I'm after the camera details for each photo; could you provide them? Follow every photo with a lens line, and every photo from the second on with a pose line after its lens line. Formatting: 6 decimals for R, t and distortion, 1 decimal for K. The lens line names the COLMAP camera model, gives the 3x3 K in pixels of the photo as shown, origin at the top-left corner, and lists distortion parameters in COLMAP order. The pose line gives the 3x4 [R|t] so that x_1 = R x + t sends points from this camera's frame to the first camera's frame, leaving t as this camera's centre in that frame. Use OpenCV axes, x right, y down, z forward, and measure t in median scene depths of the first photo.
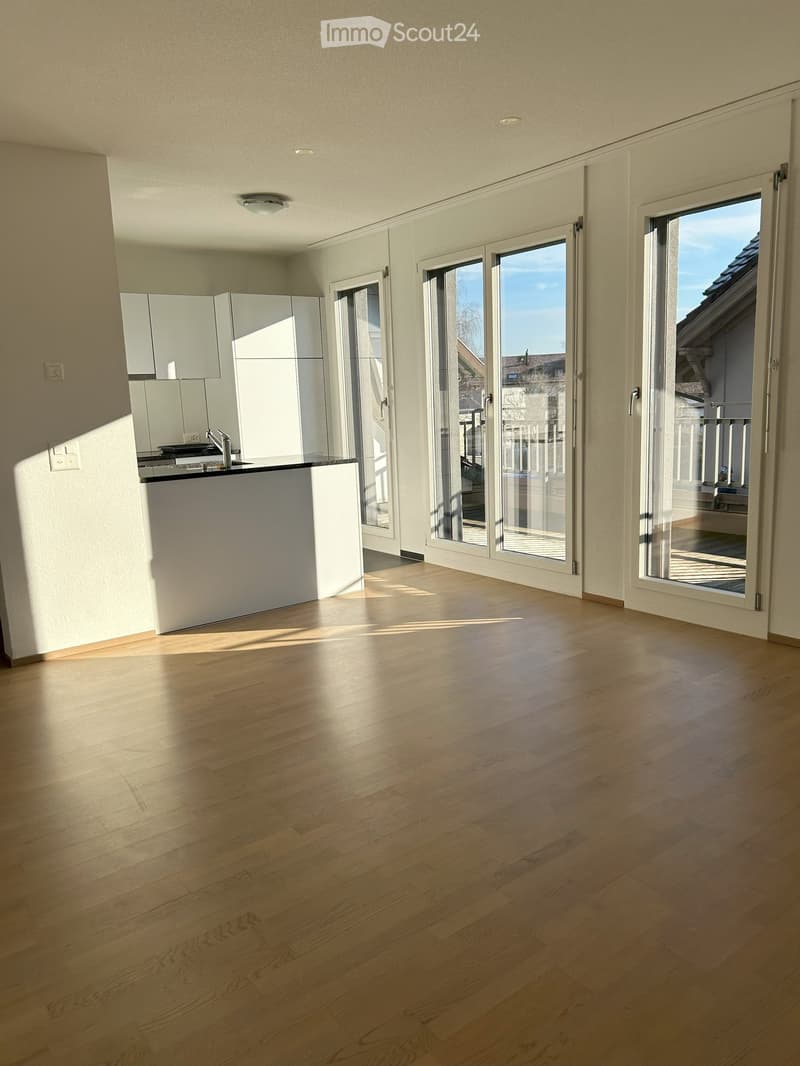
lens RADIAL K [[810.5, 0, 402.0], [0, 810.5, 545.6], [0, 0, 1]] dist [0.066658, -0.069249]
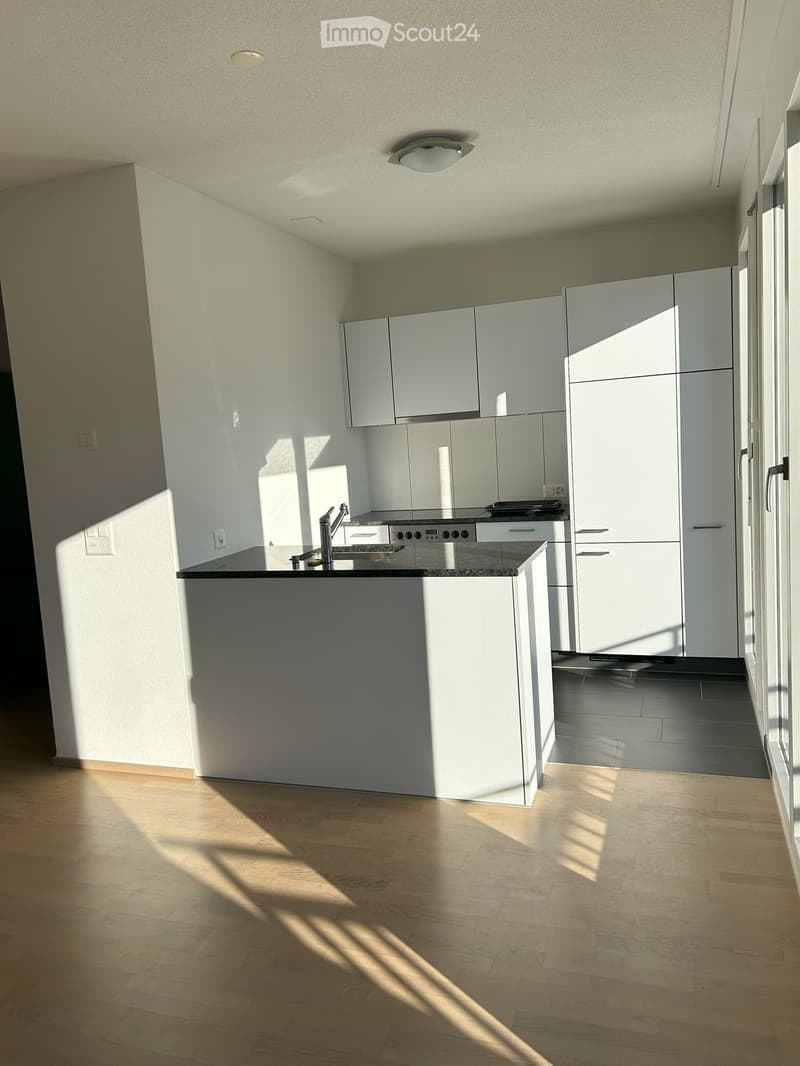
lens RADIAL K [[799.1, 0, 396.4], [0, 799.1, 526.8], [0, 0, 1]] dist [0.056078, -0.068603]
pose [[0.544296, 0.096648, -0.833308, 0.360345], [-0.109059, 0.993064, 0.043941, -0.156276], [0.831774, 0.066963, 0.551060, 0.654671]]
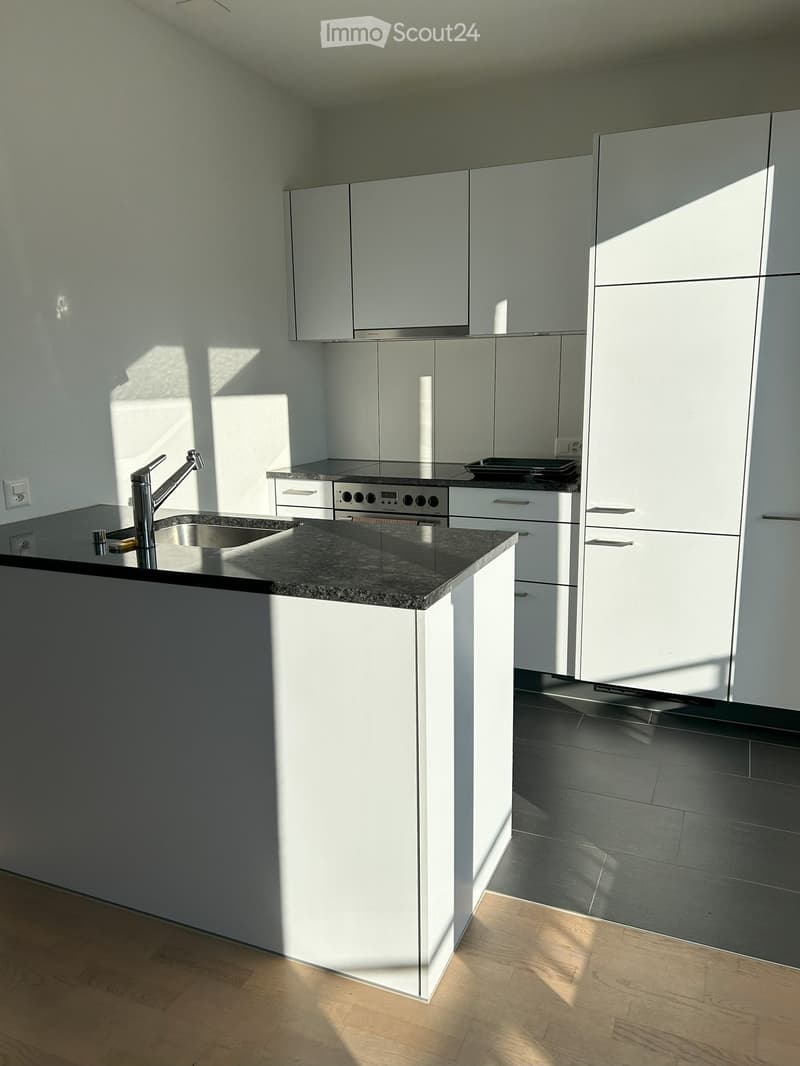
lens RADIAL K [[803.3, 0, 413.2], [0, 803.3, 537.0], [0, 0, 1]] dist [0.067280, -0.087219]
pose [[0.495994, 0.203271, -0.844198, 0.191825], [-0.168586, 0.976257, 0.136019, -0.173854], [0.851803, 0.074856, 0.518487, 0.872354]]
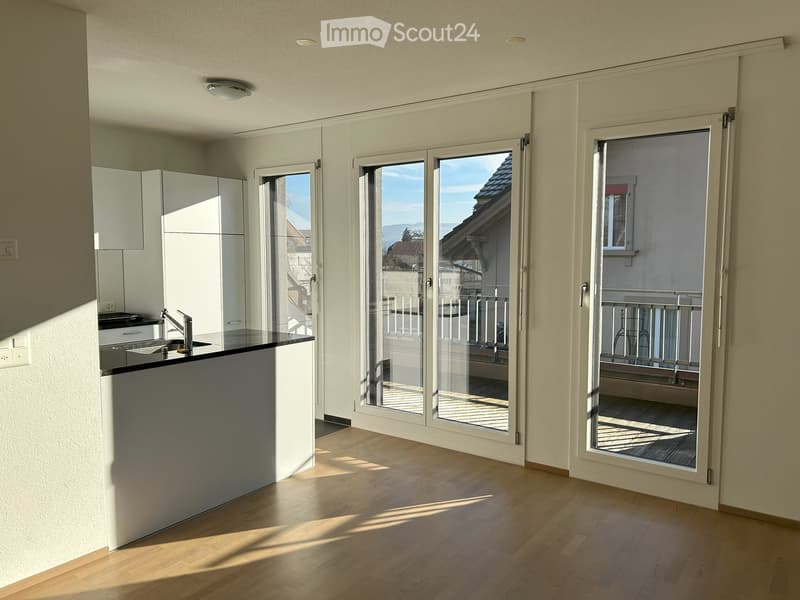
lens RADIAL K [[599.7, 0, 403.0], [0, 599.7, 304.0], [0, 0, 1]] dist [0.056078, -0.068603]
pose [[0.953535, 0.016690, 0.300821, -0.182359], [0.015028, 0.994587, -0.102815, -0.071492], [-0.300908, 0.102559, 0.948122, 0.248148]]
